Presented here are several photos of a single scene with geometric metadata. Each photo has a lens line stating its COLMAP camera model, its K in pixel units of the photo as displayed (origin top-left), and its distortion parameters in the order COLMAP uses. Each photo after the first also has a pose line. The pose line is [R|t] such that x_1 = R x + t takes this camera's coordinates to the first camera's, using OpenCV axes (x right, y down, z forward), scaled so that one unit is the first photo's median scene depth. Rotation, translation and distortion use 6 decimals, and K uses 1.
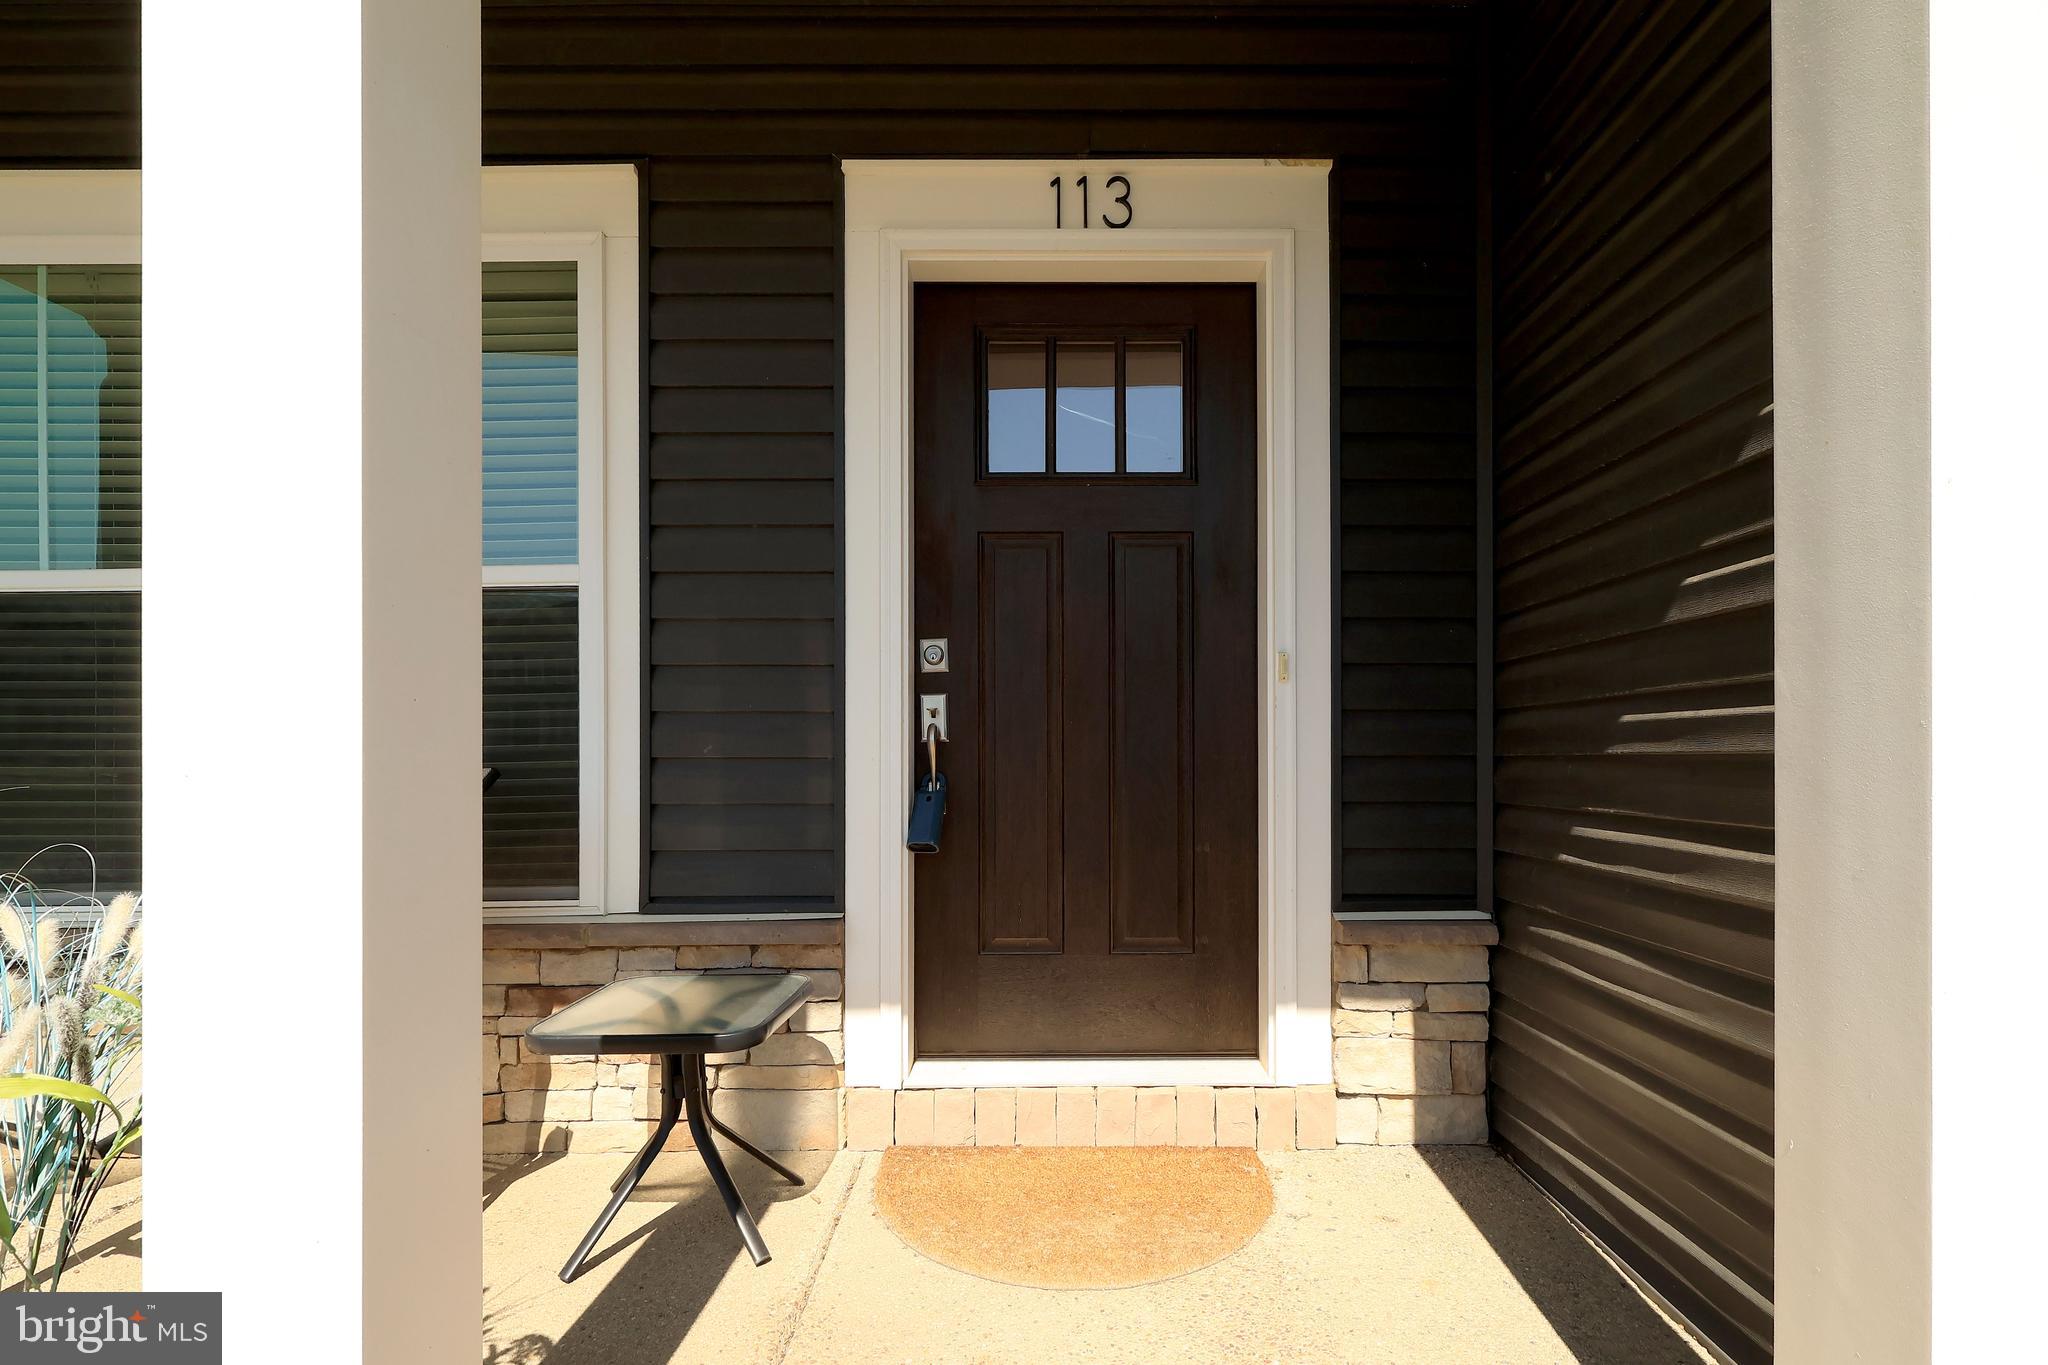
lens RADIAL K [[967.1, 0, 1050.4], [0, 967.1, 734.3], [0, 0, 1]] dist [0.000534, 0.000380]
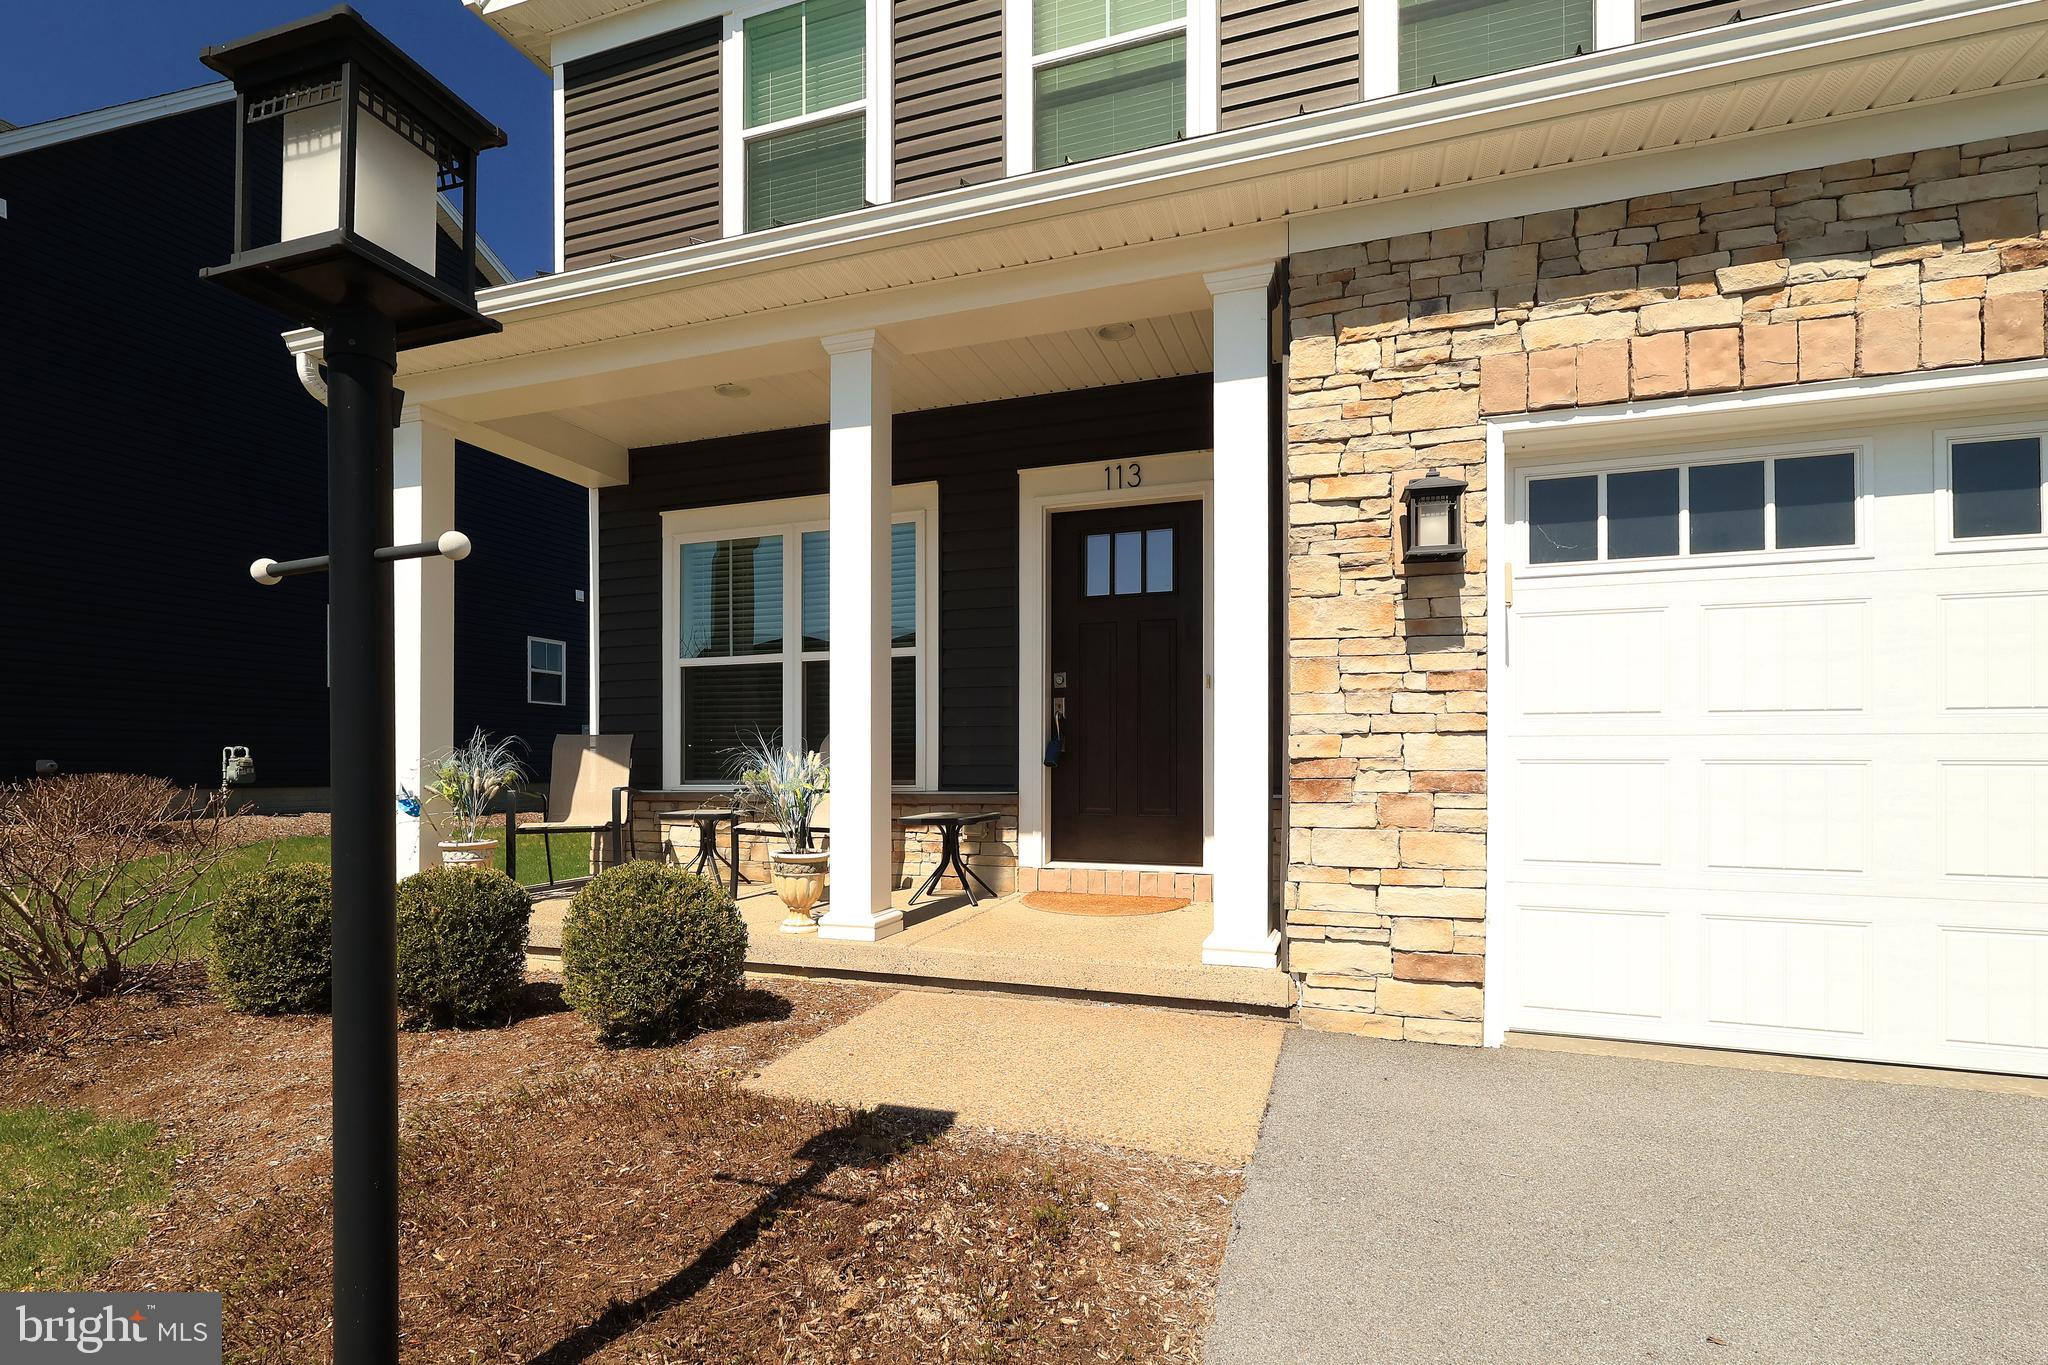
lens RADIAL K [[967.1, 0, 1026.5], [0, 967.1, 753.3], [0, 0, 1]] dist [0.000534, 0.000380]
pose [[0.942822, 0.000641, -0.333297, 0.580938], [-0.002893, 0.999976, -0.006260, 0.106919], [0.333285, 0.006867, 0.942801, -1.187897]]
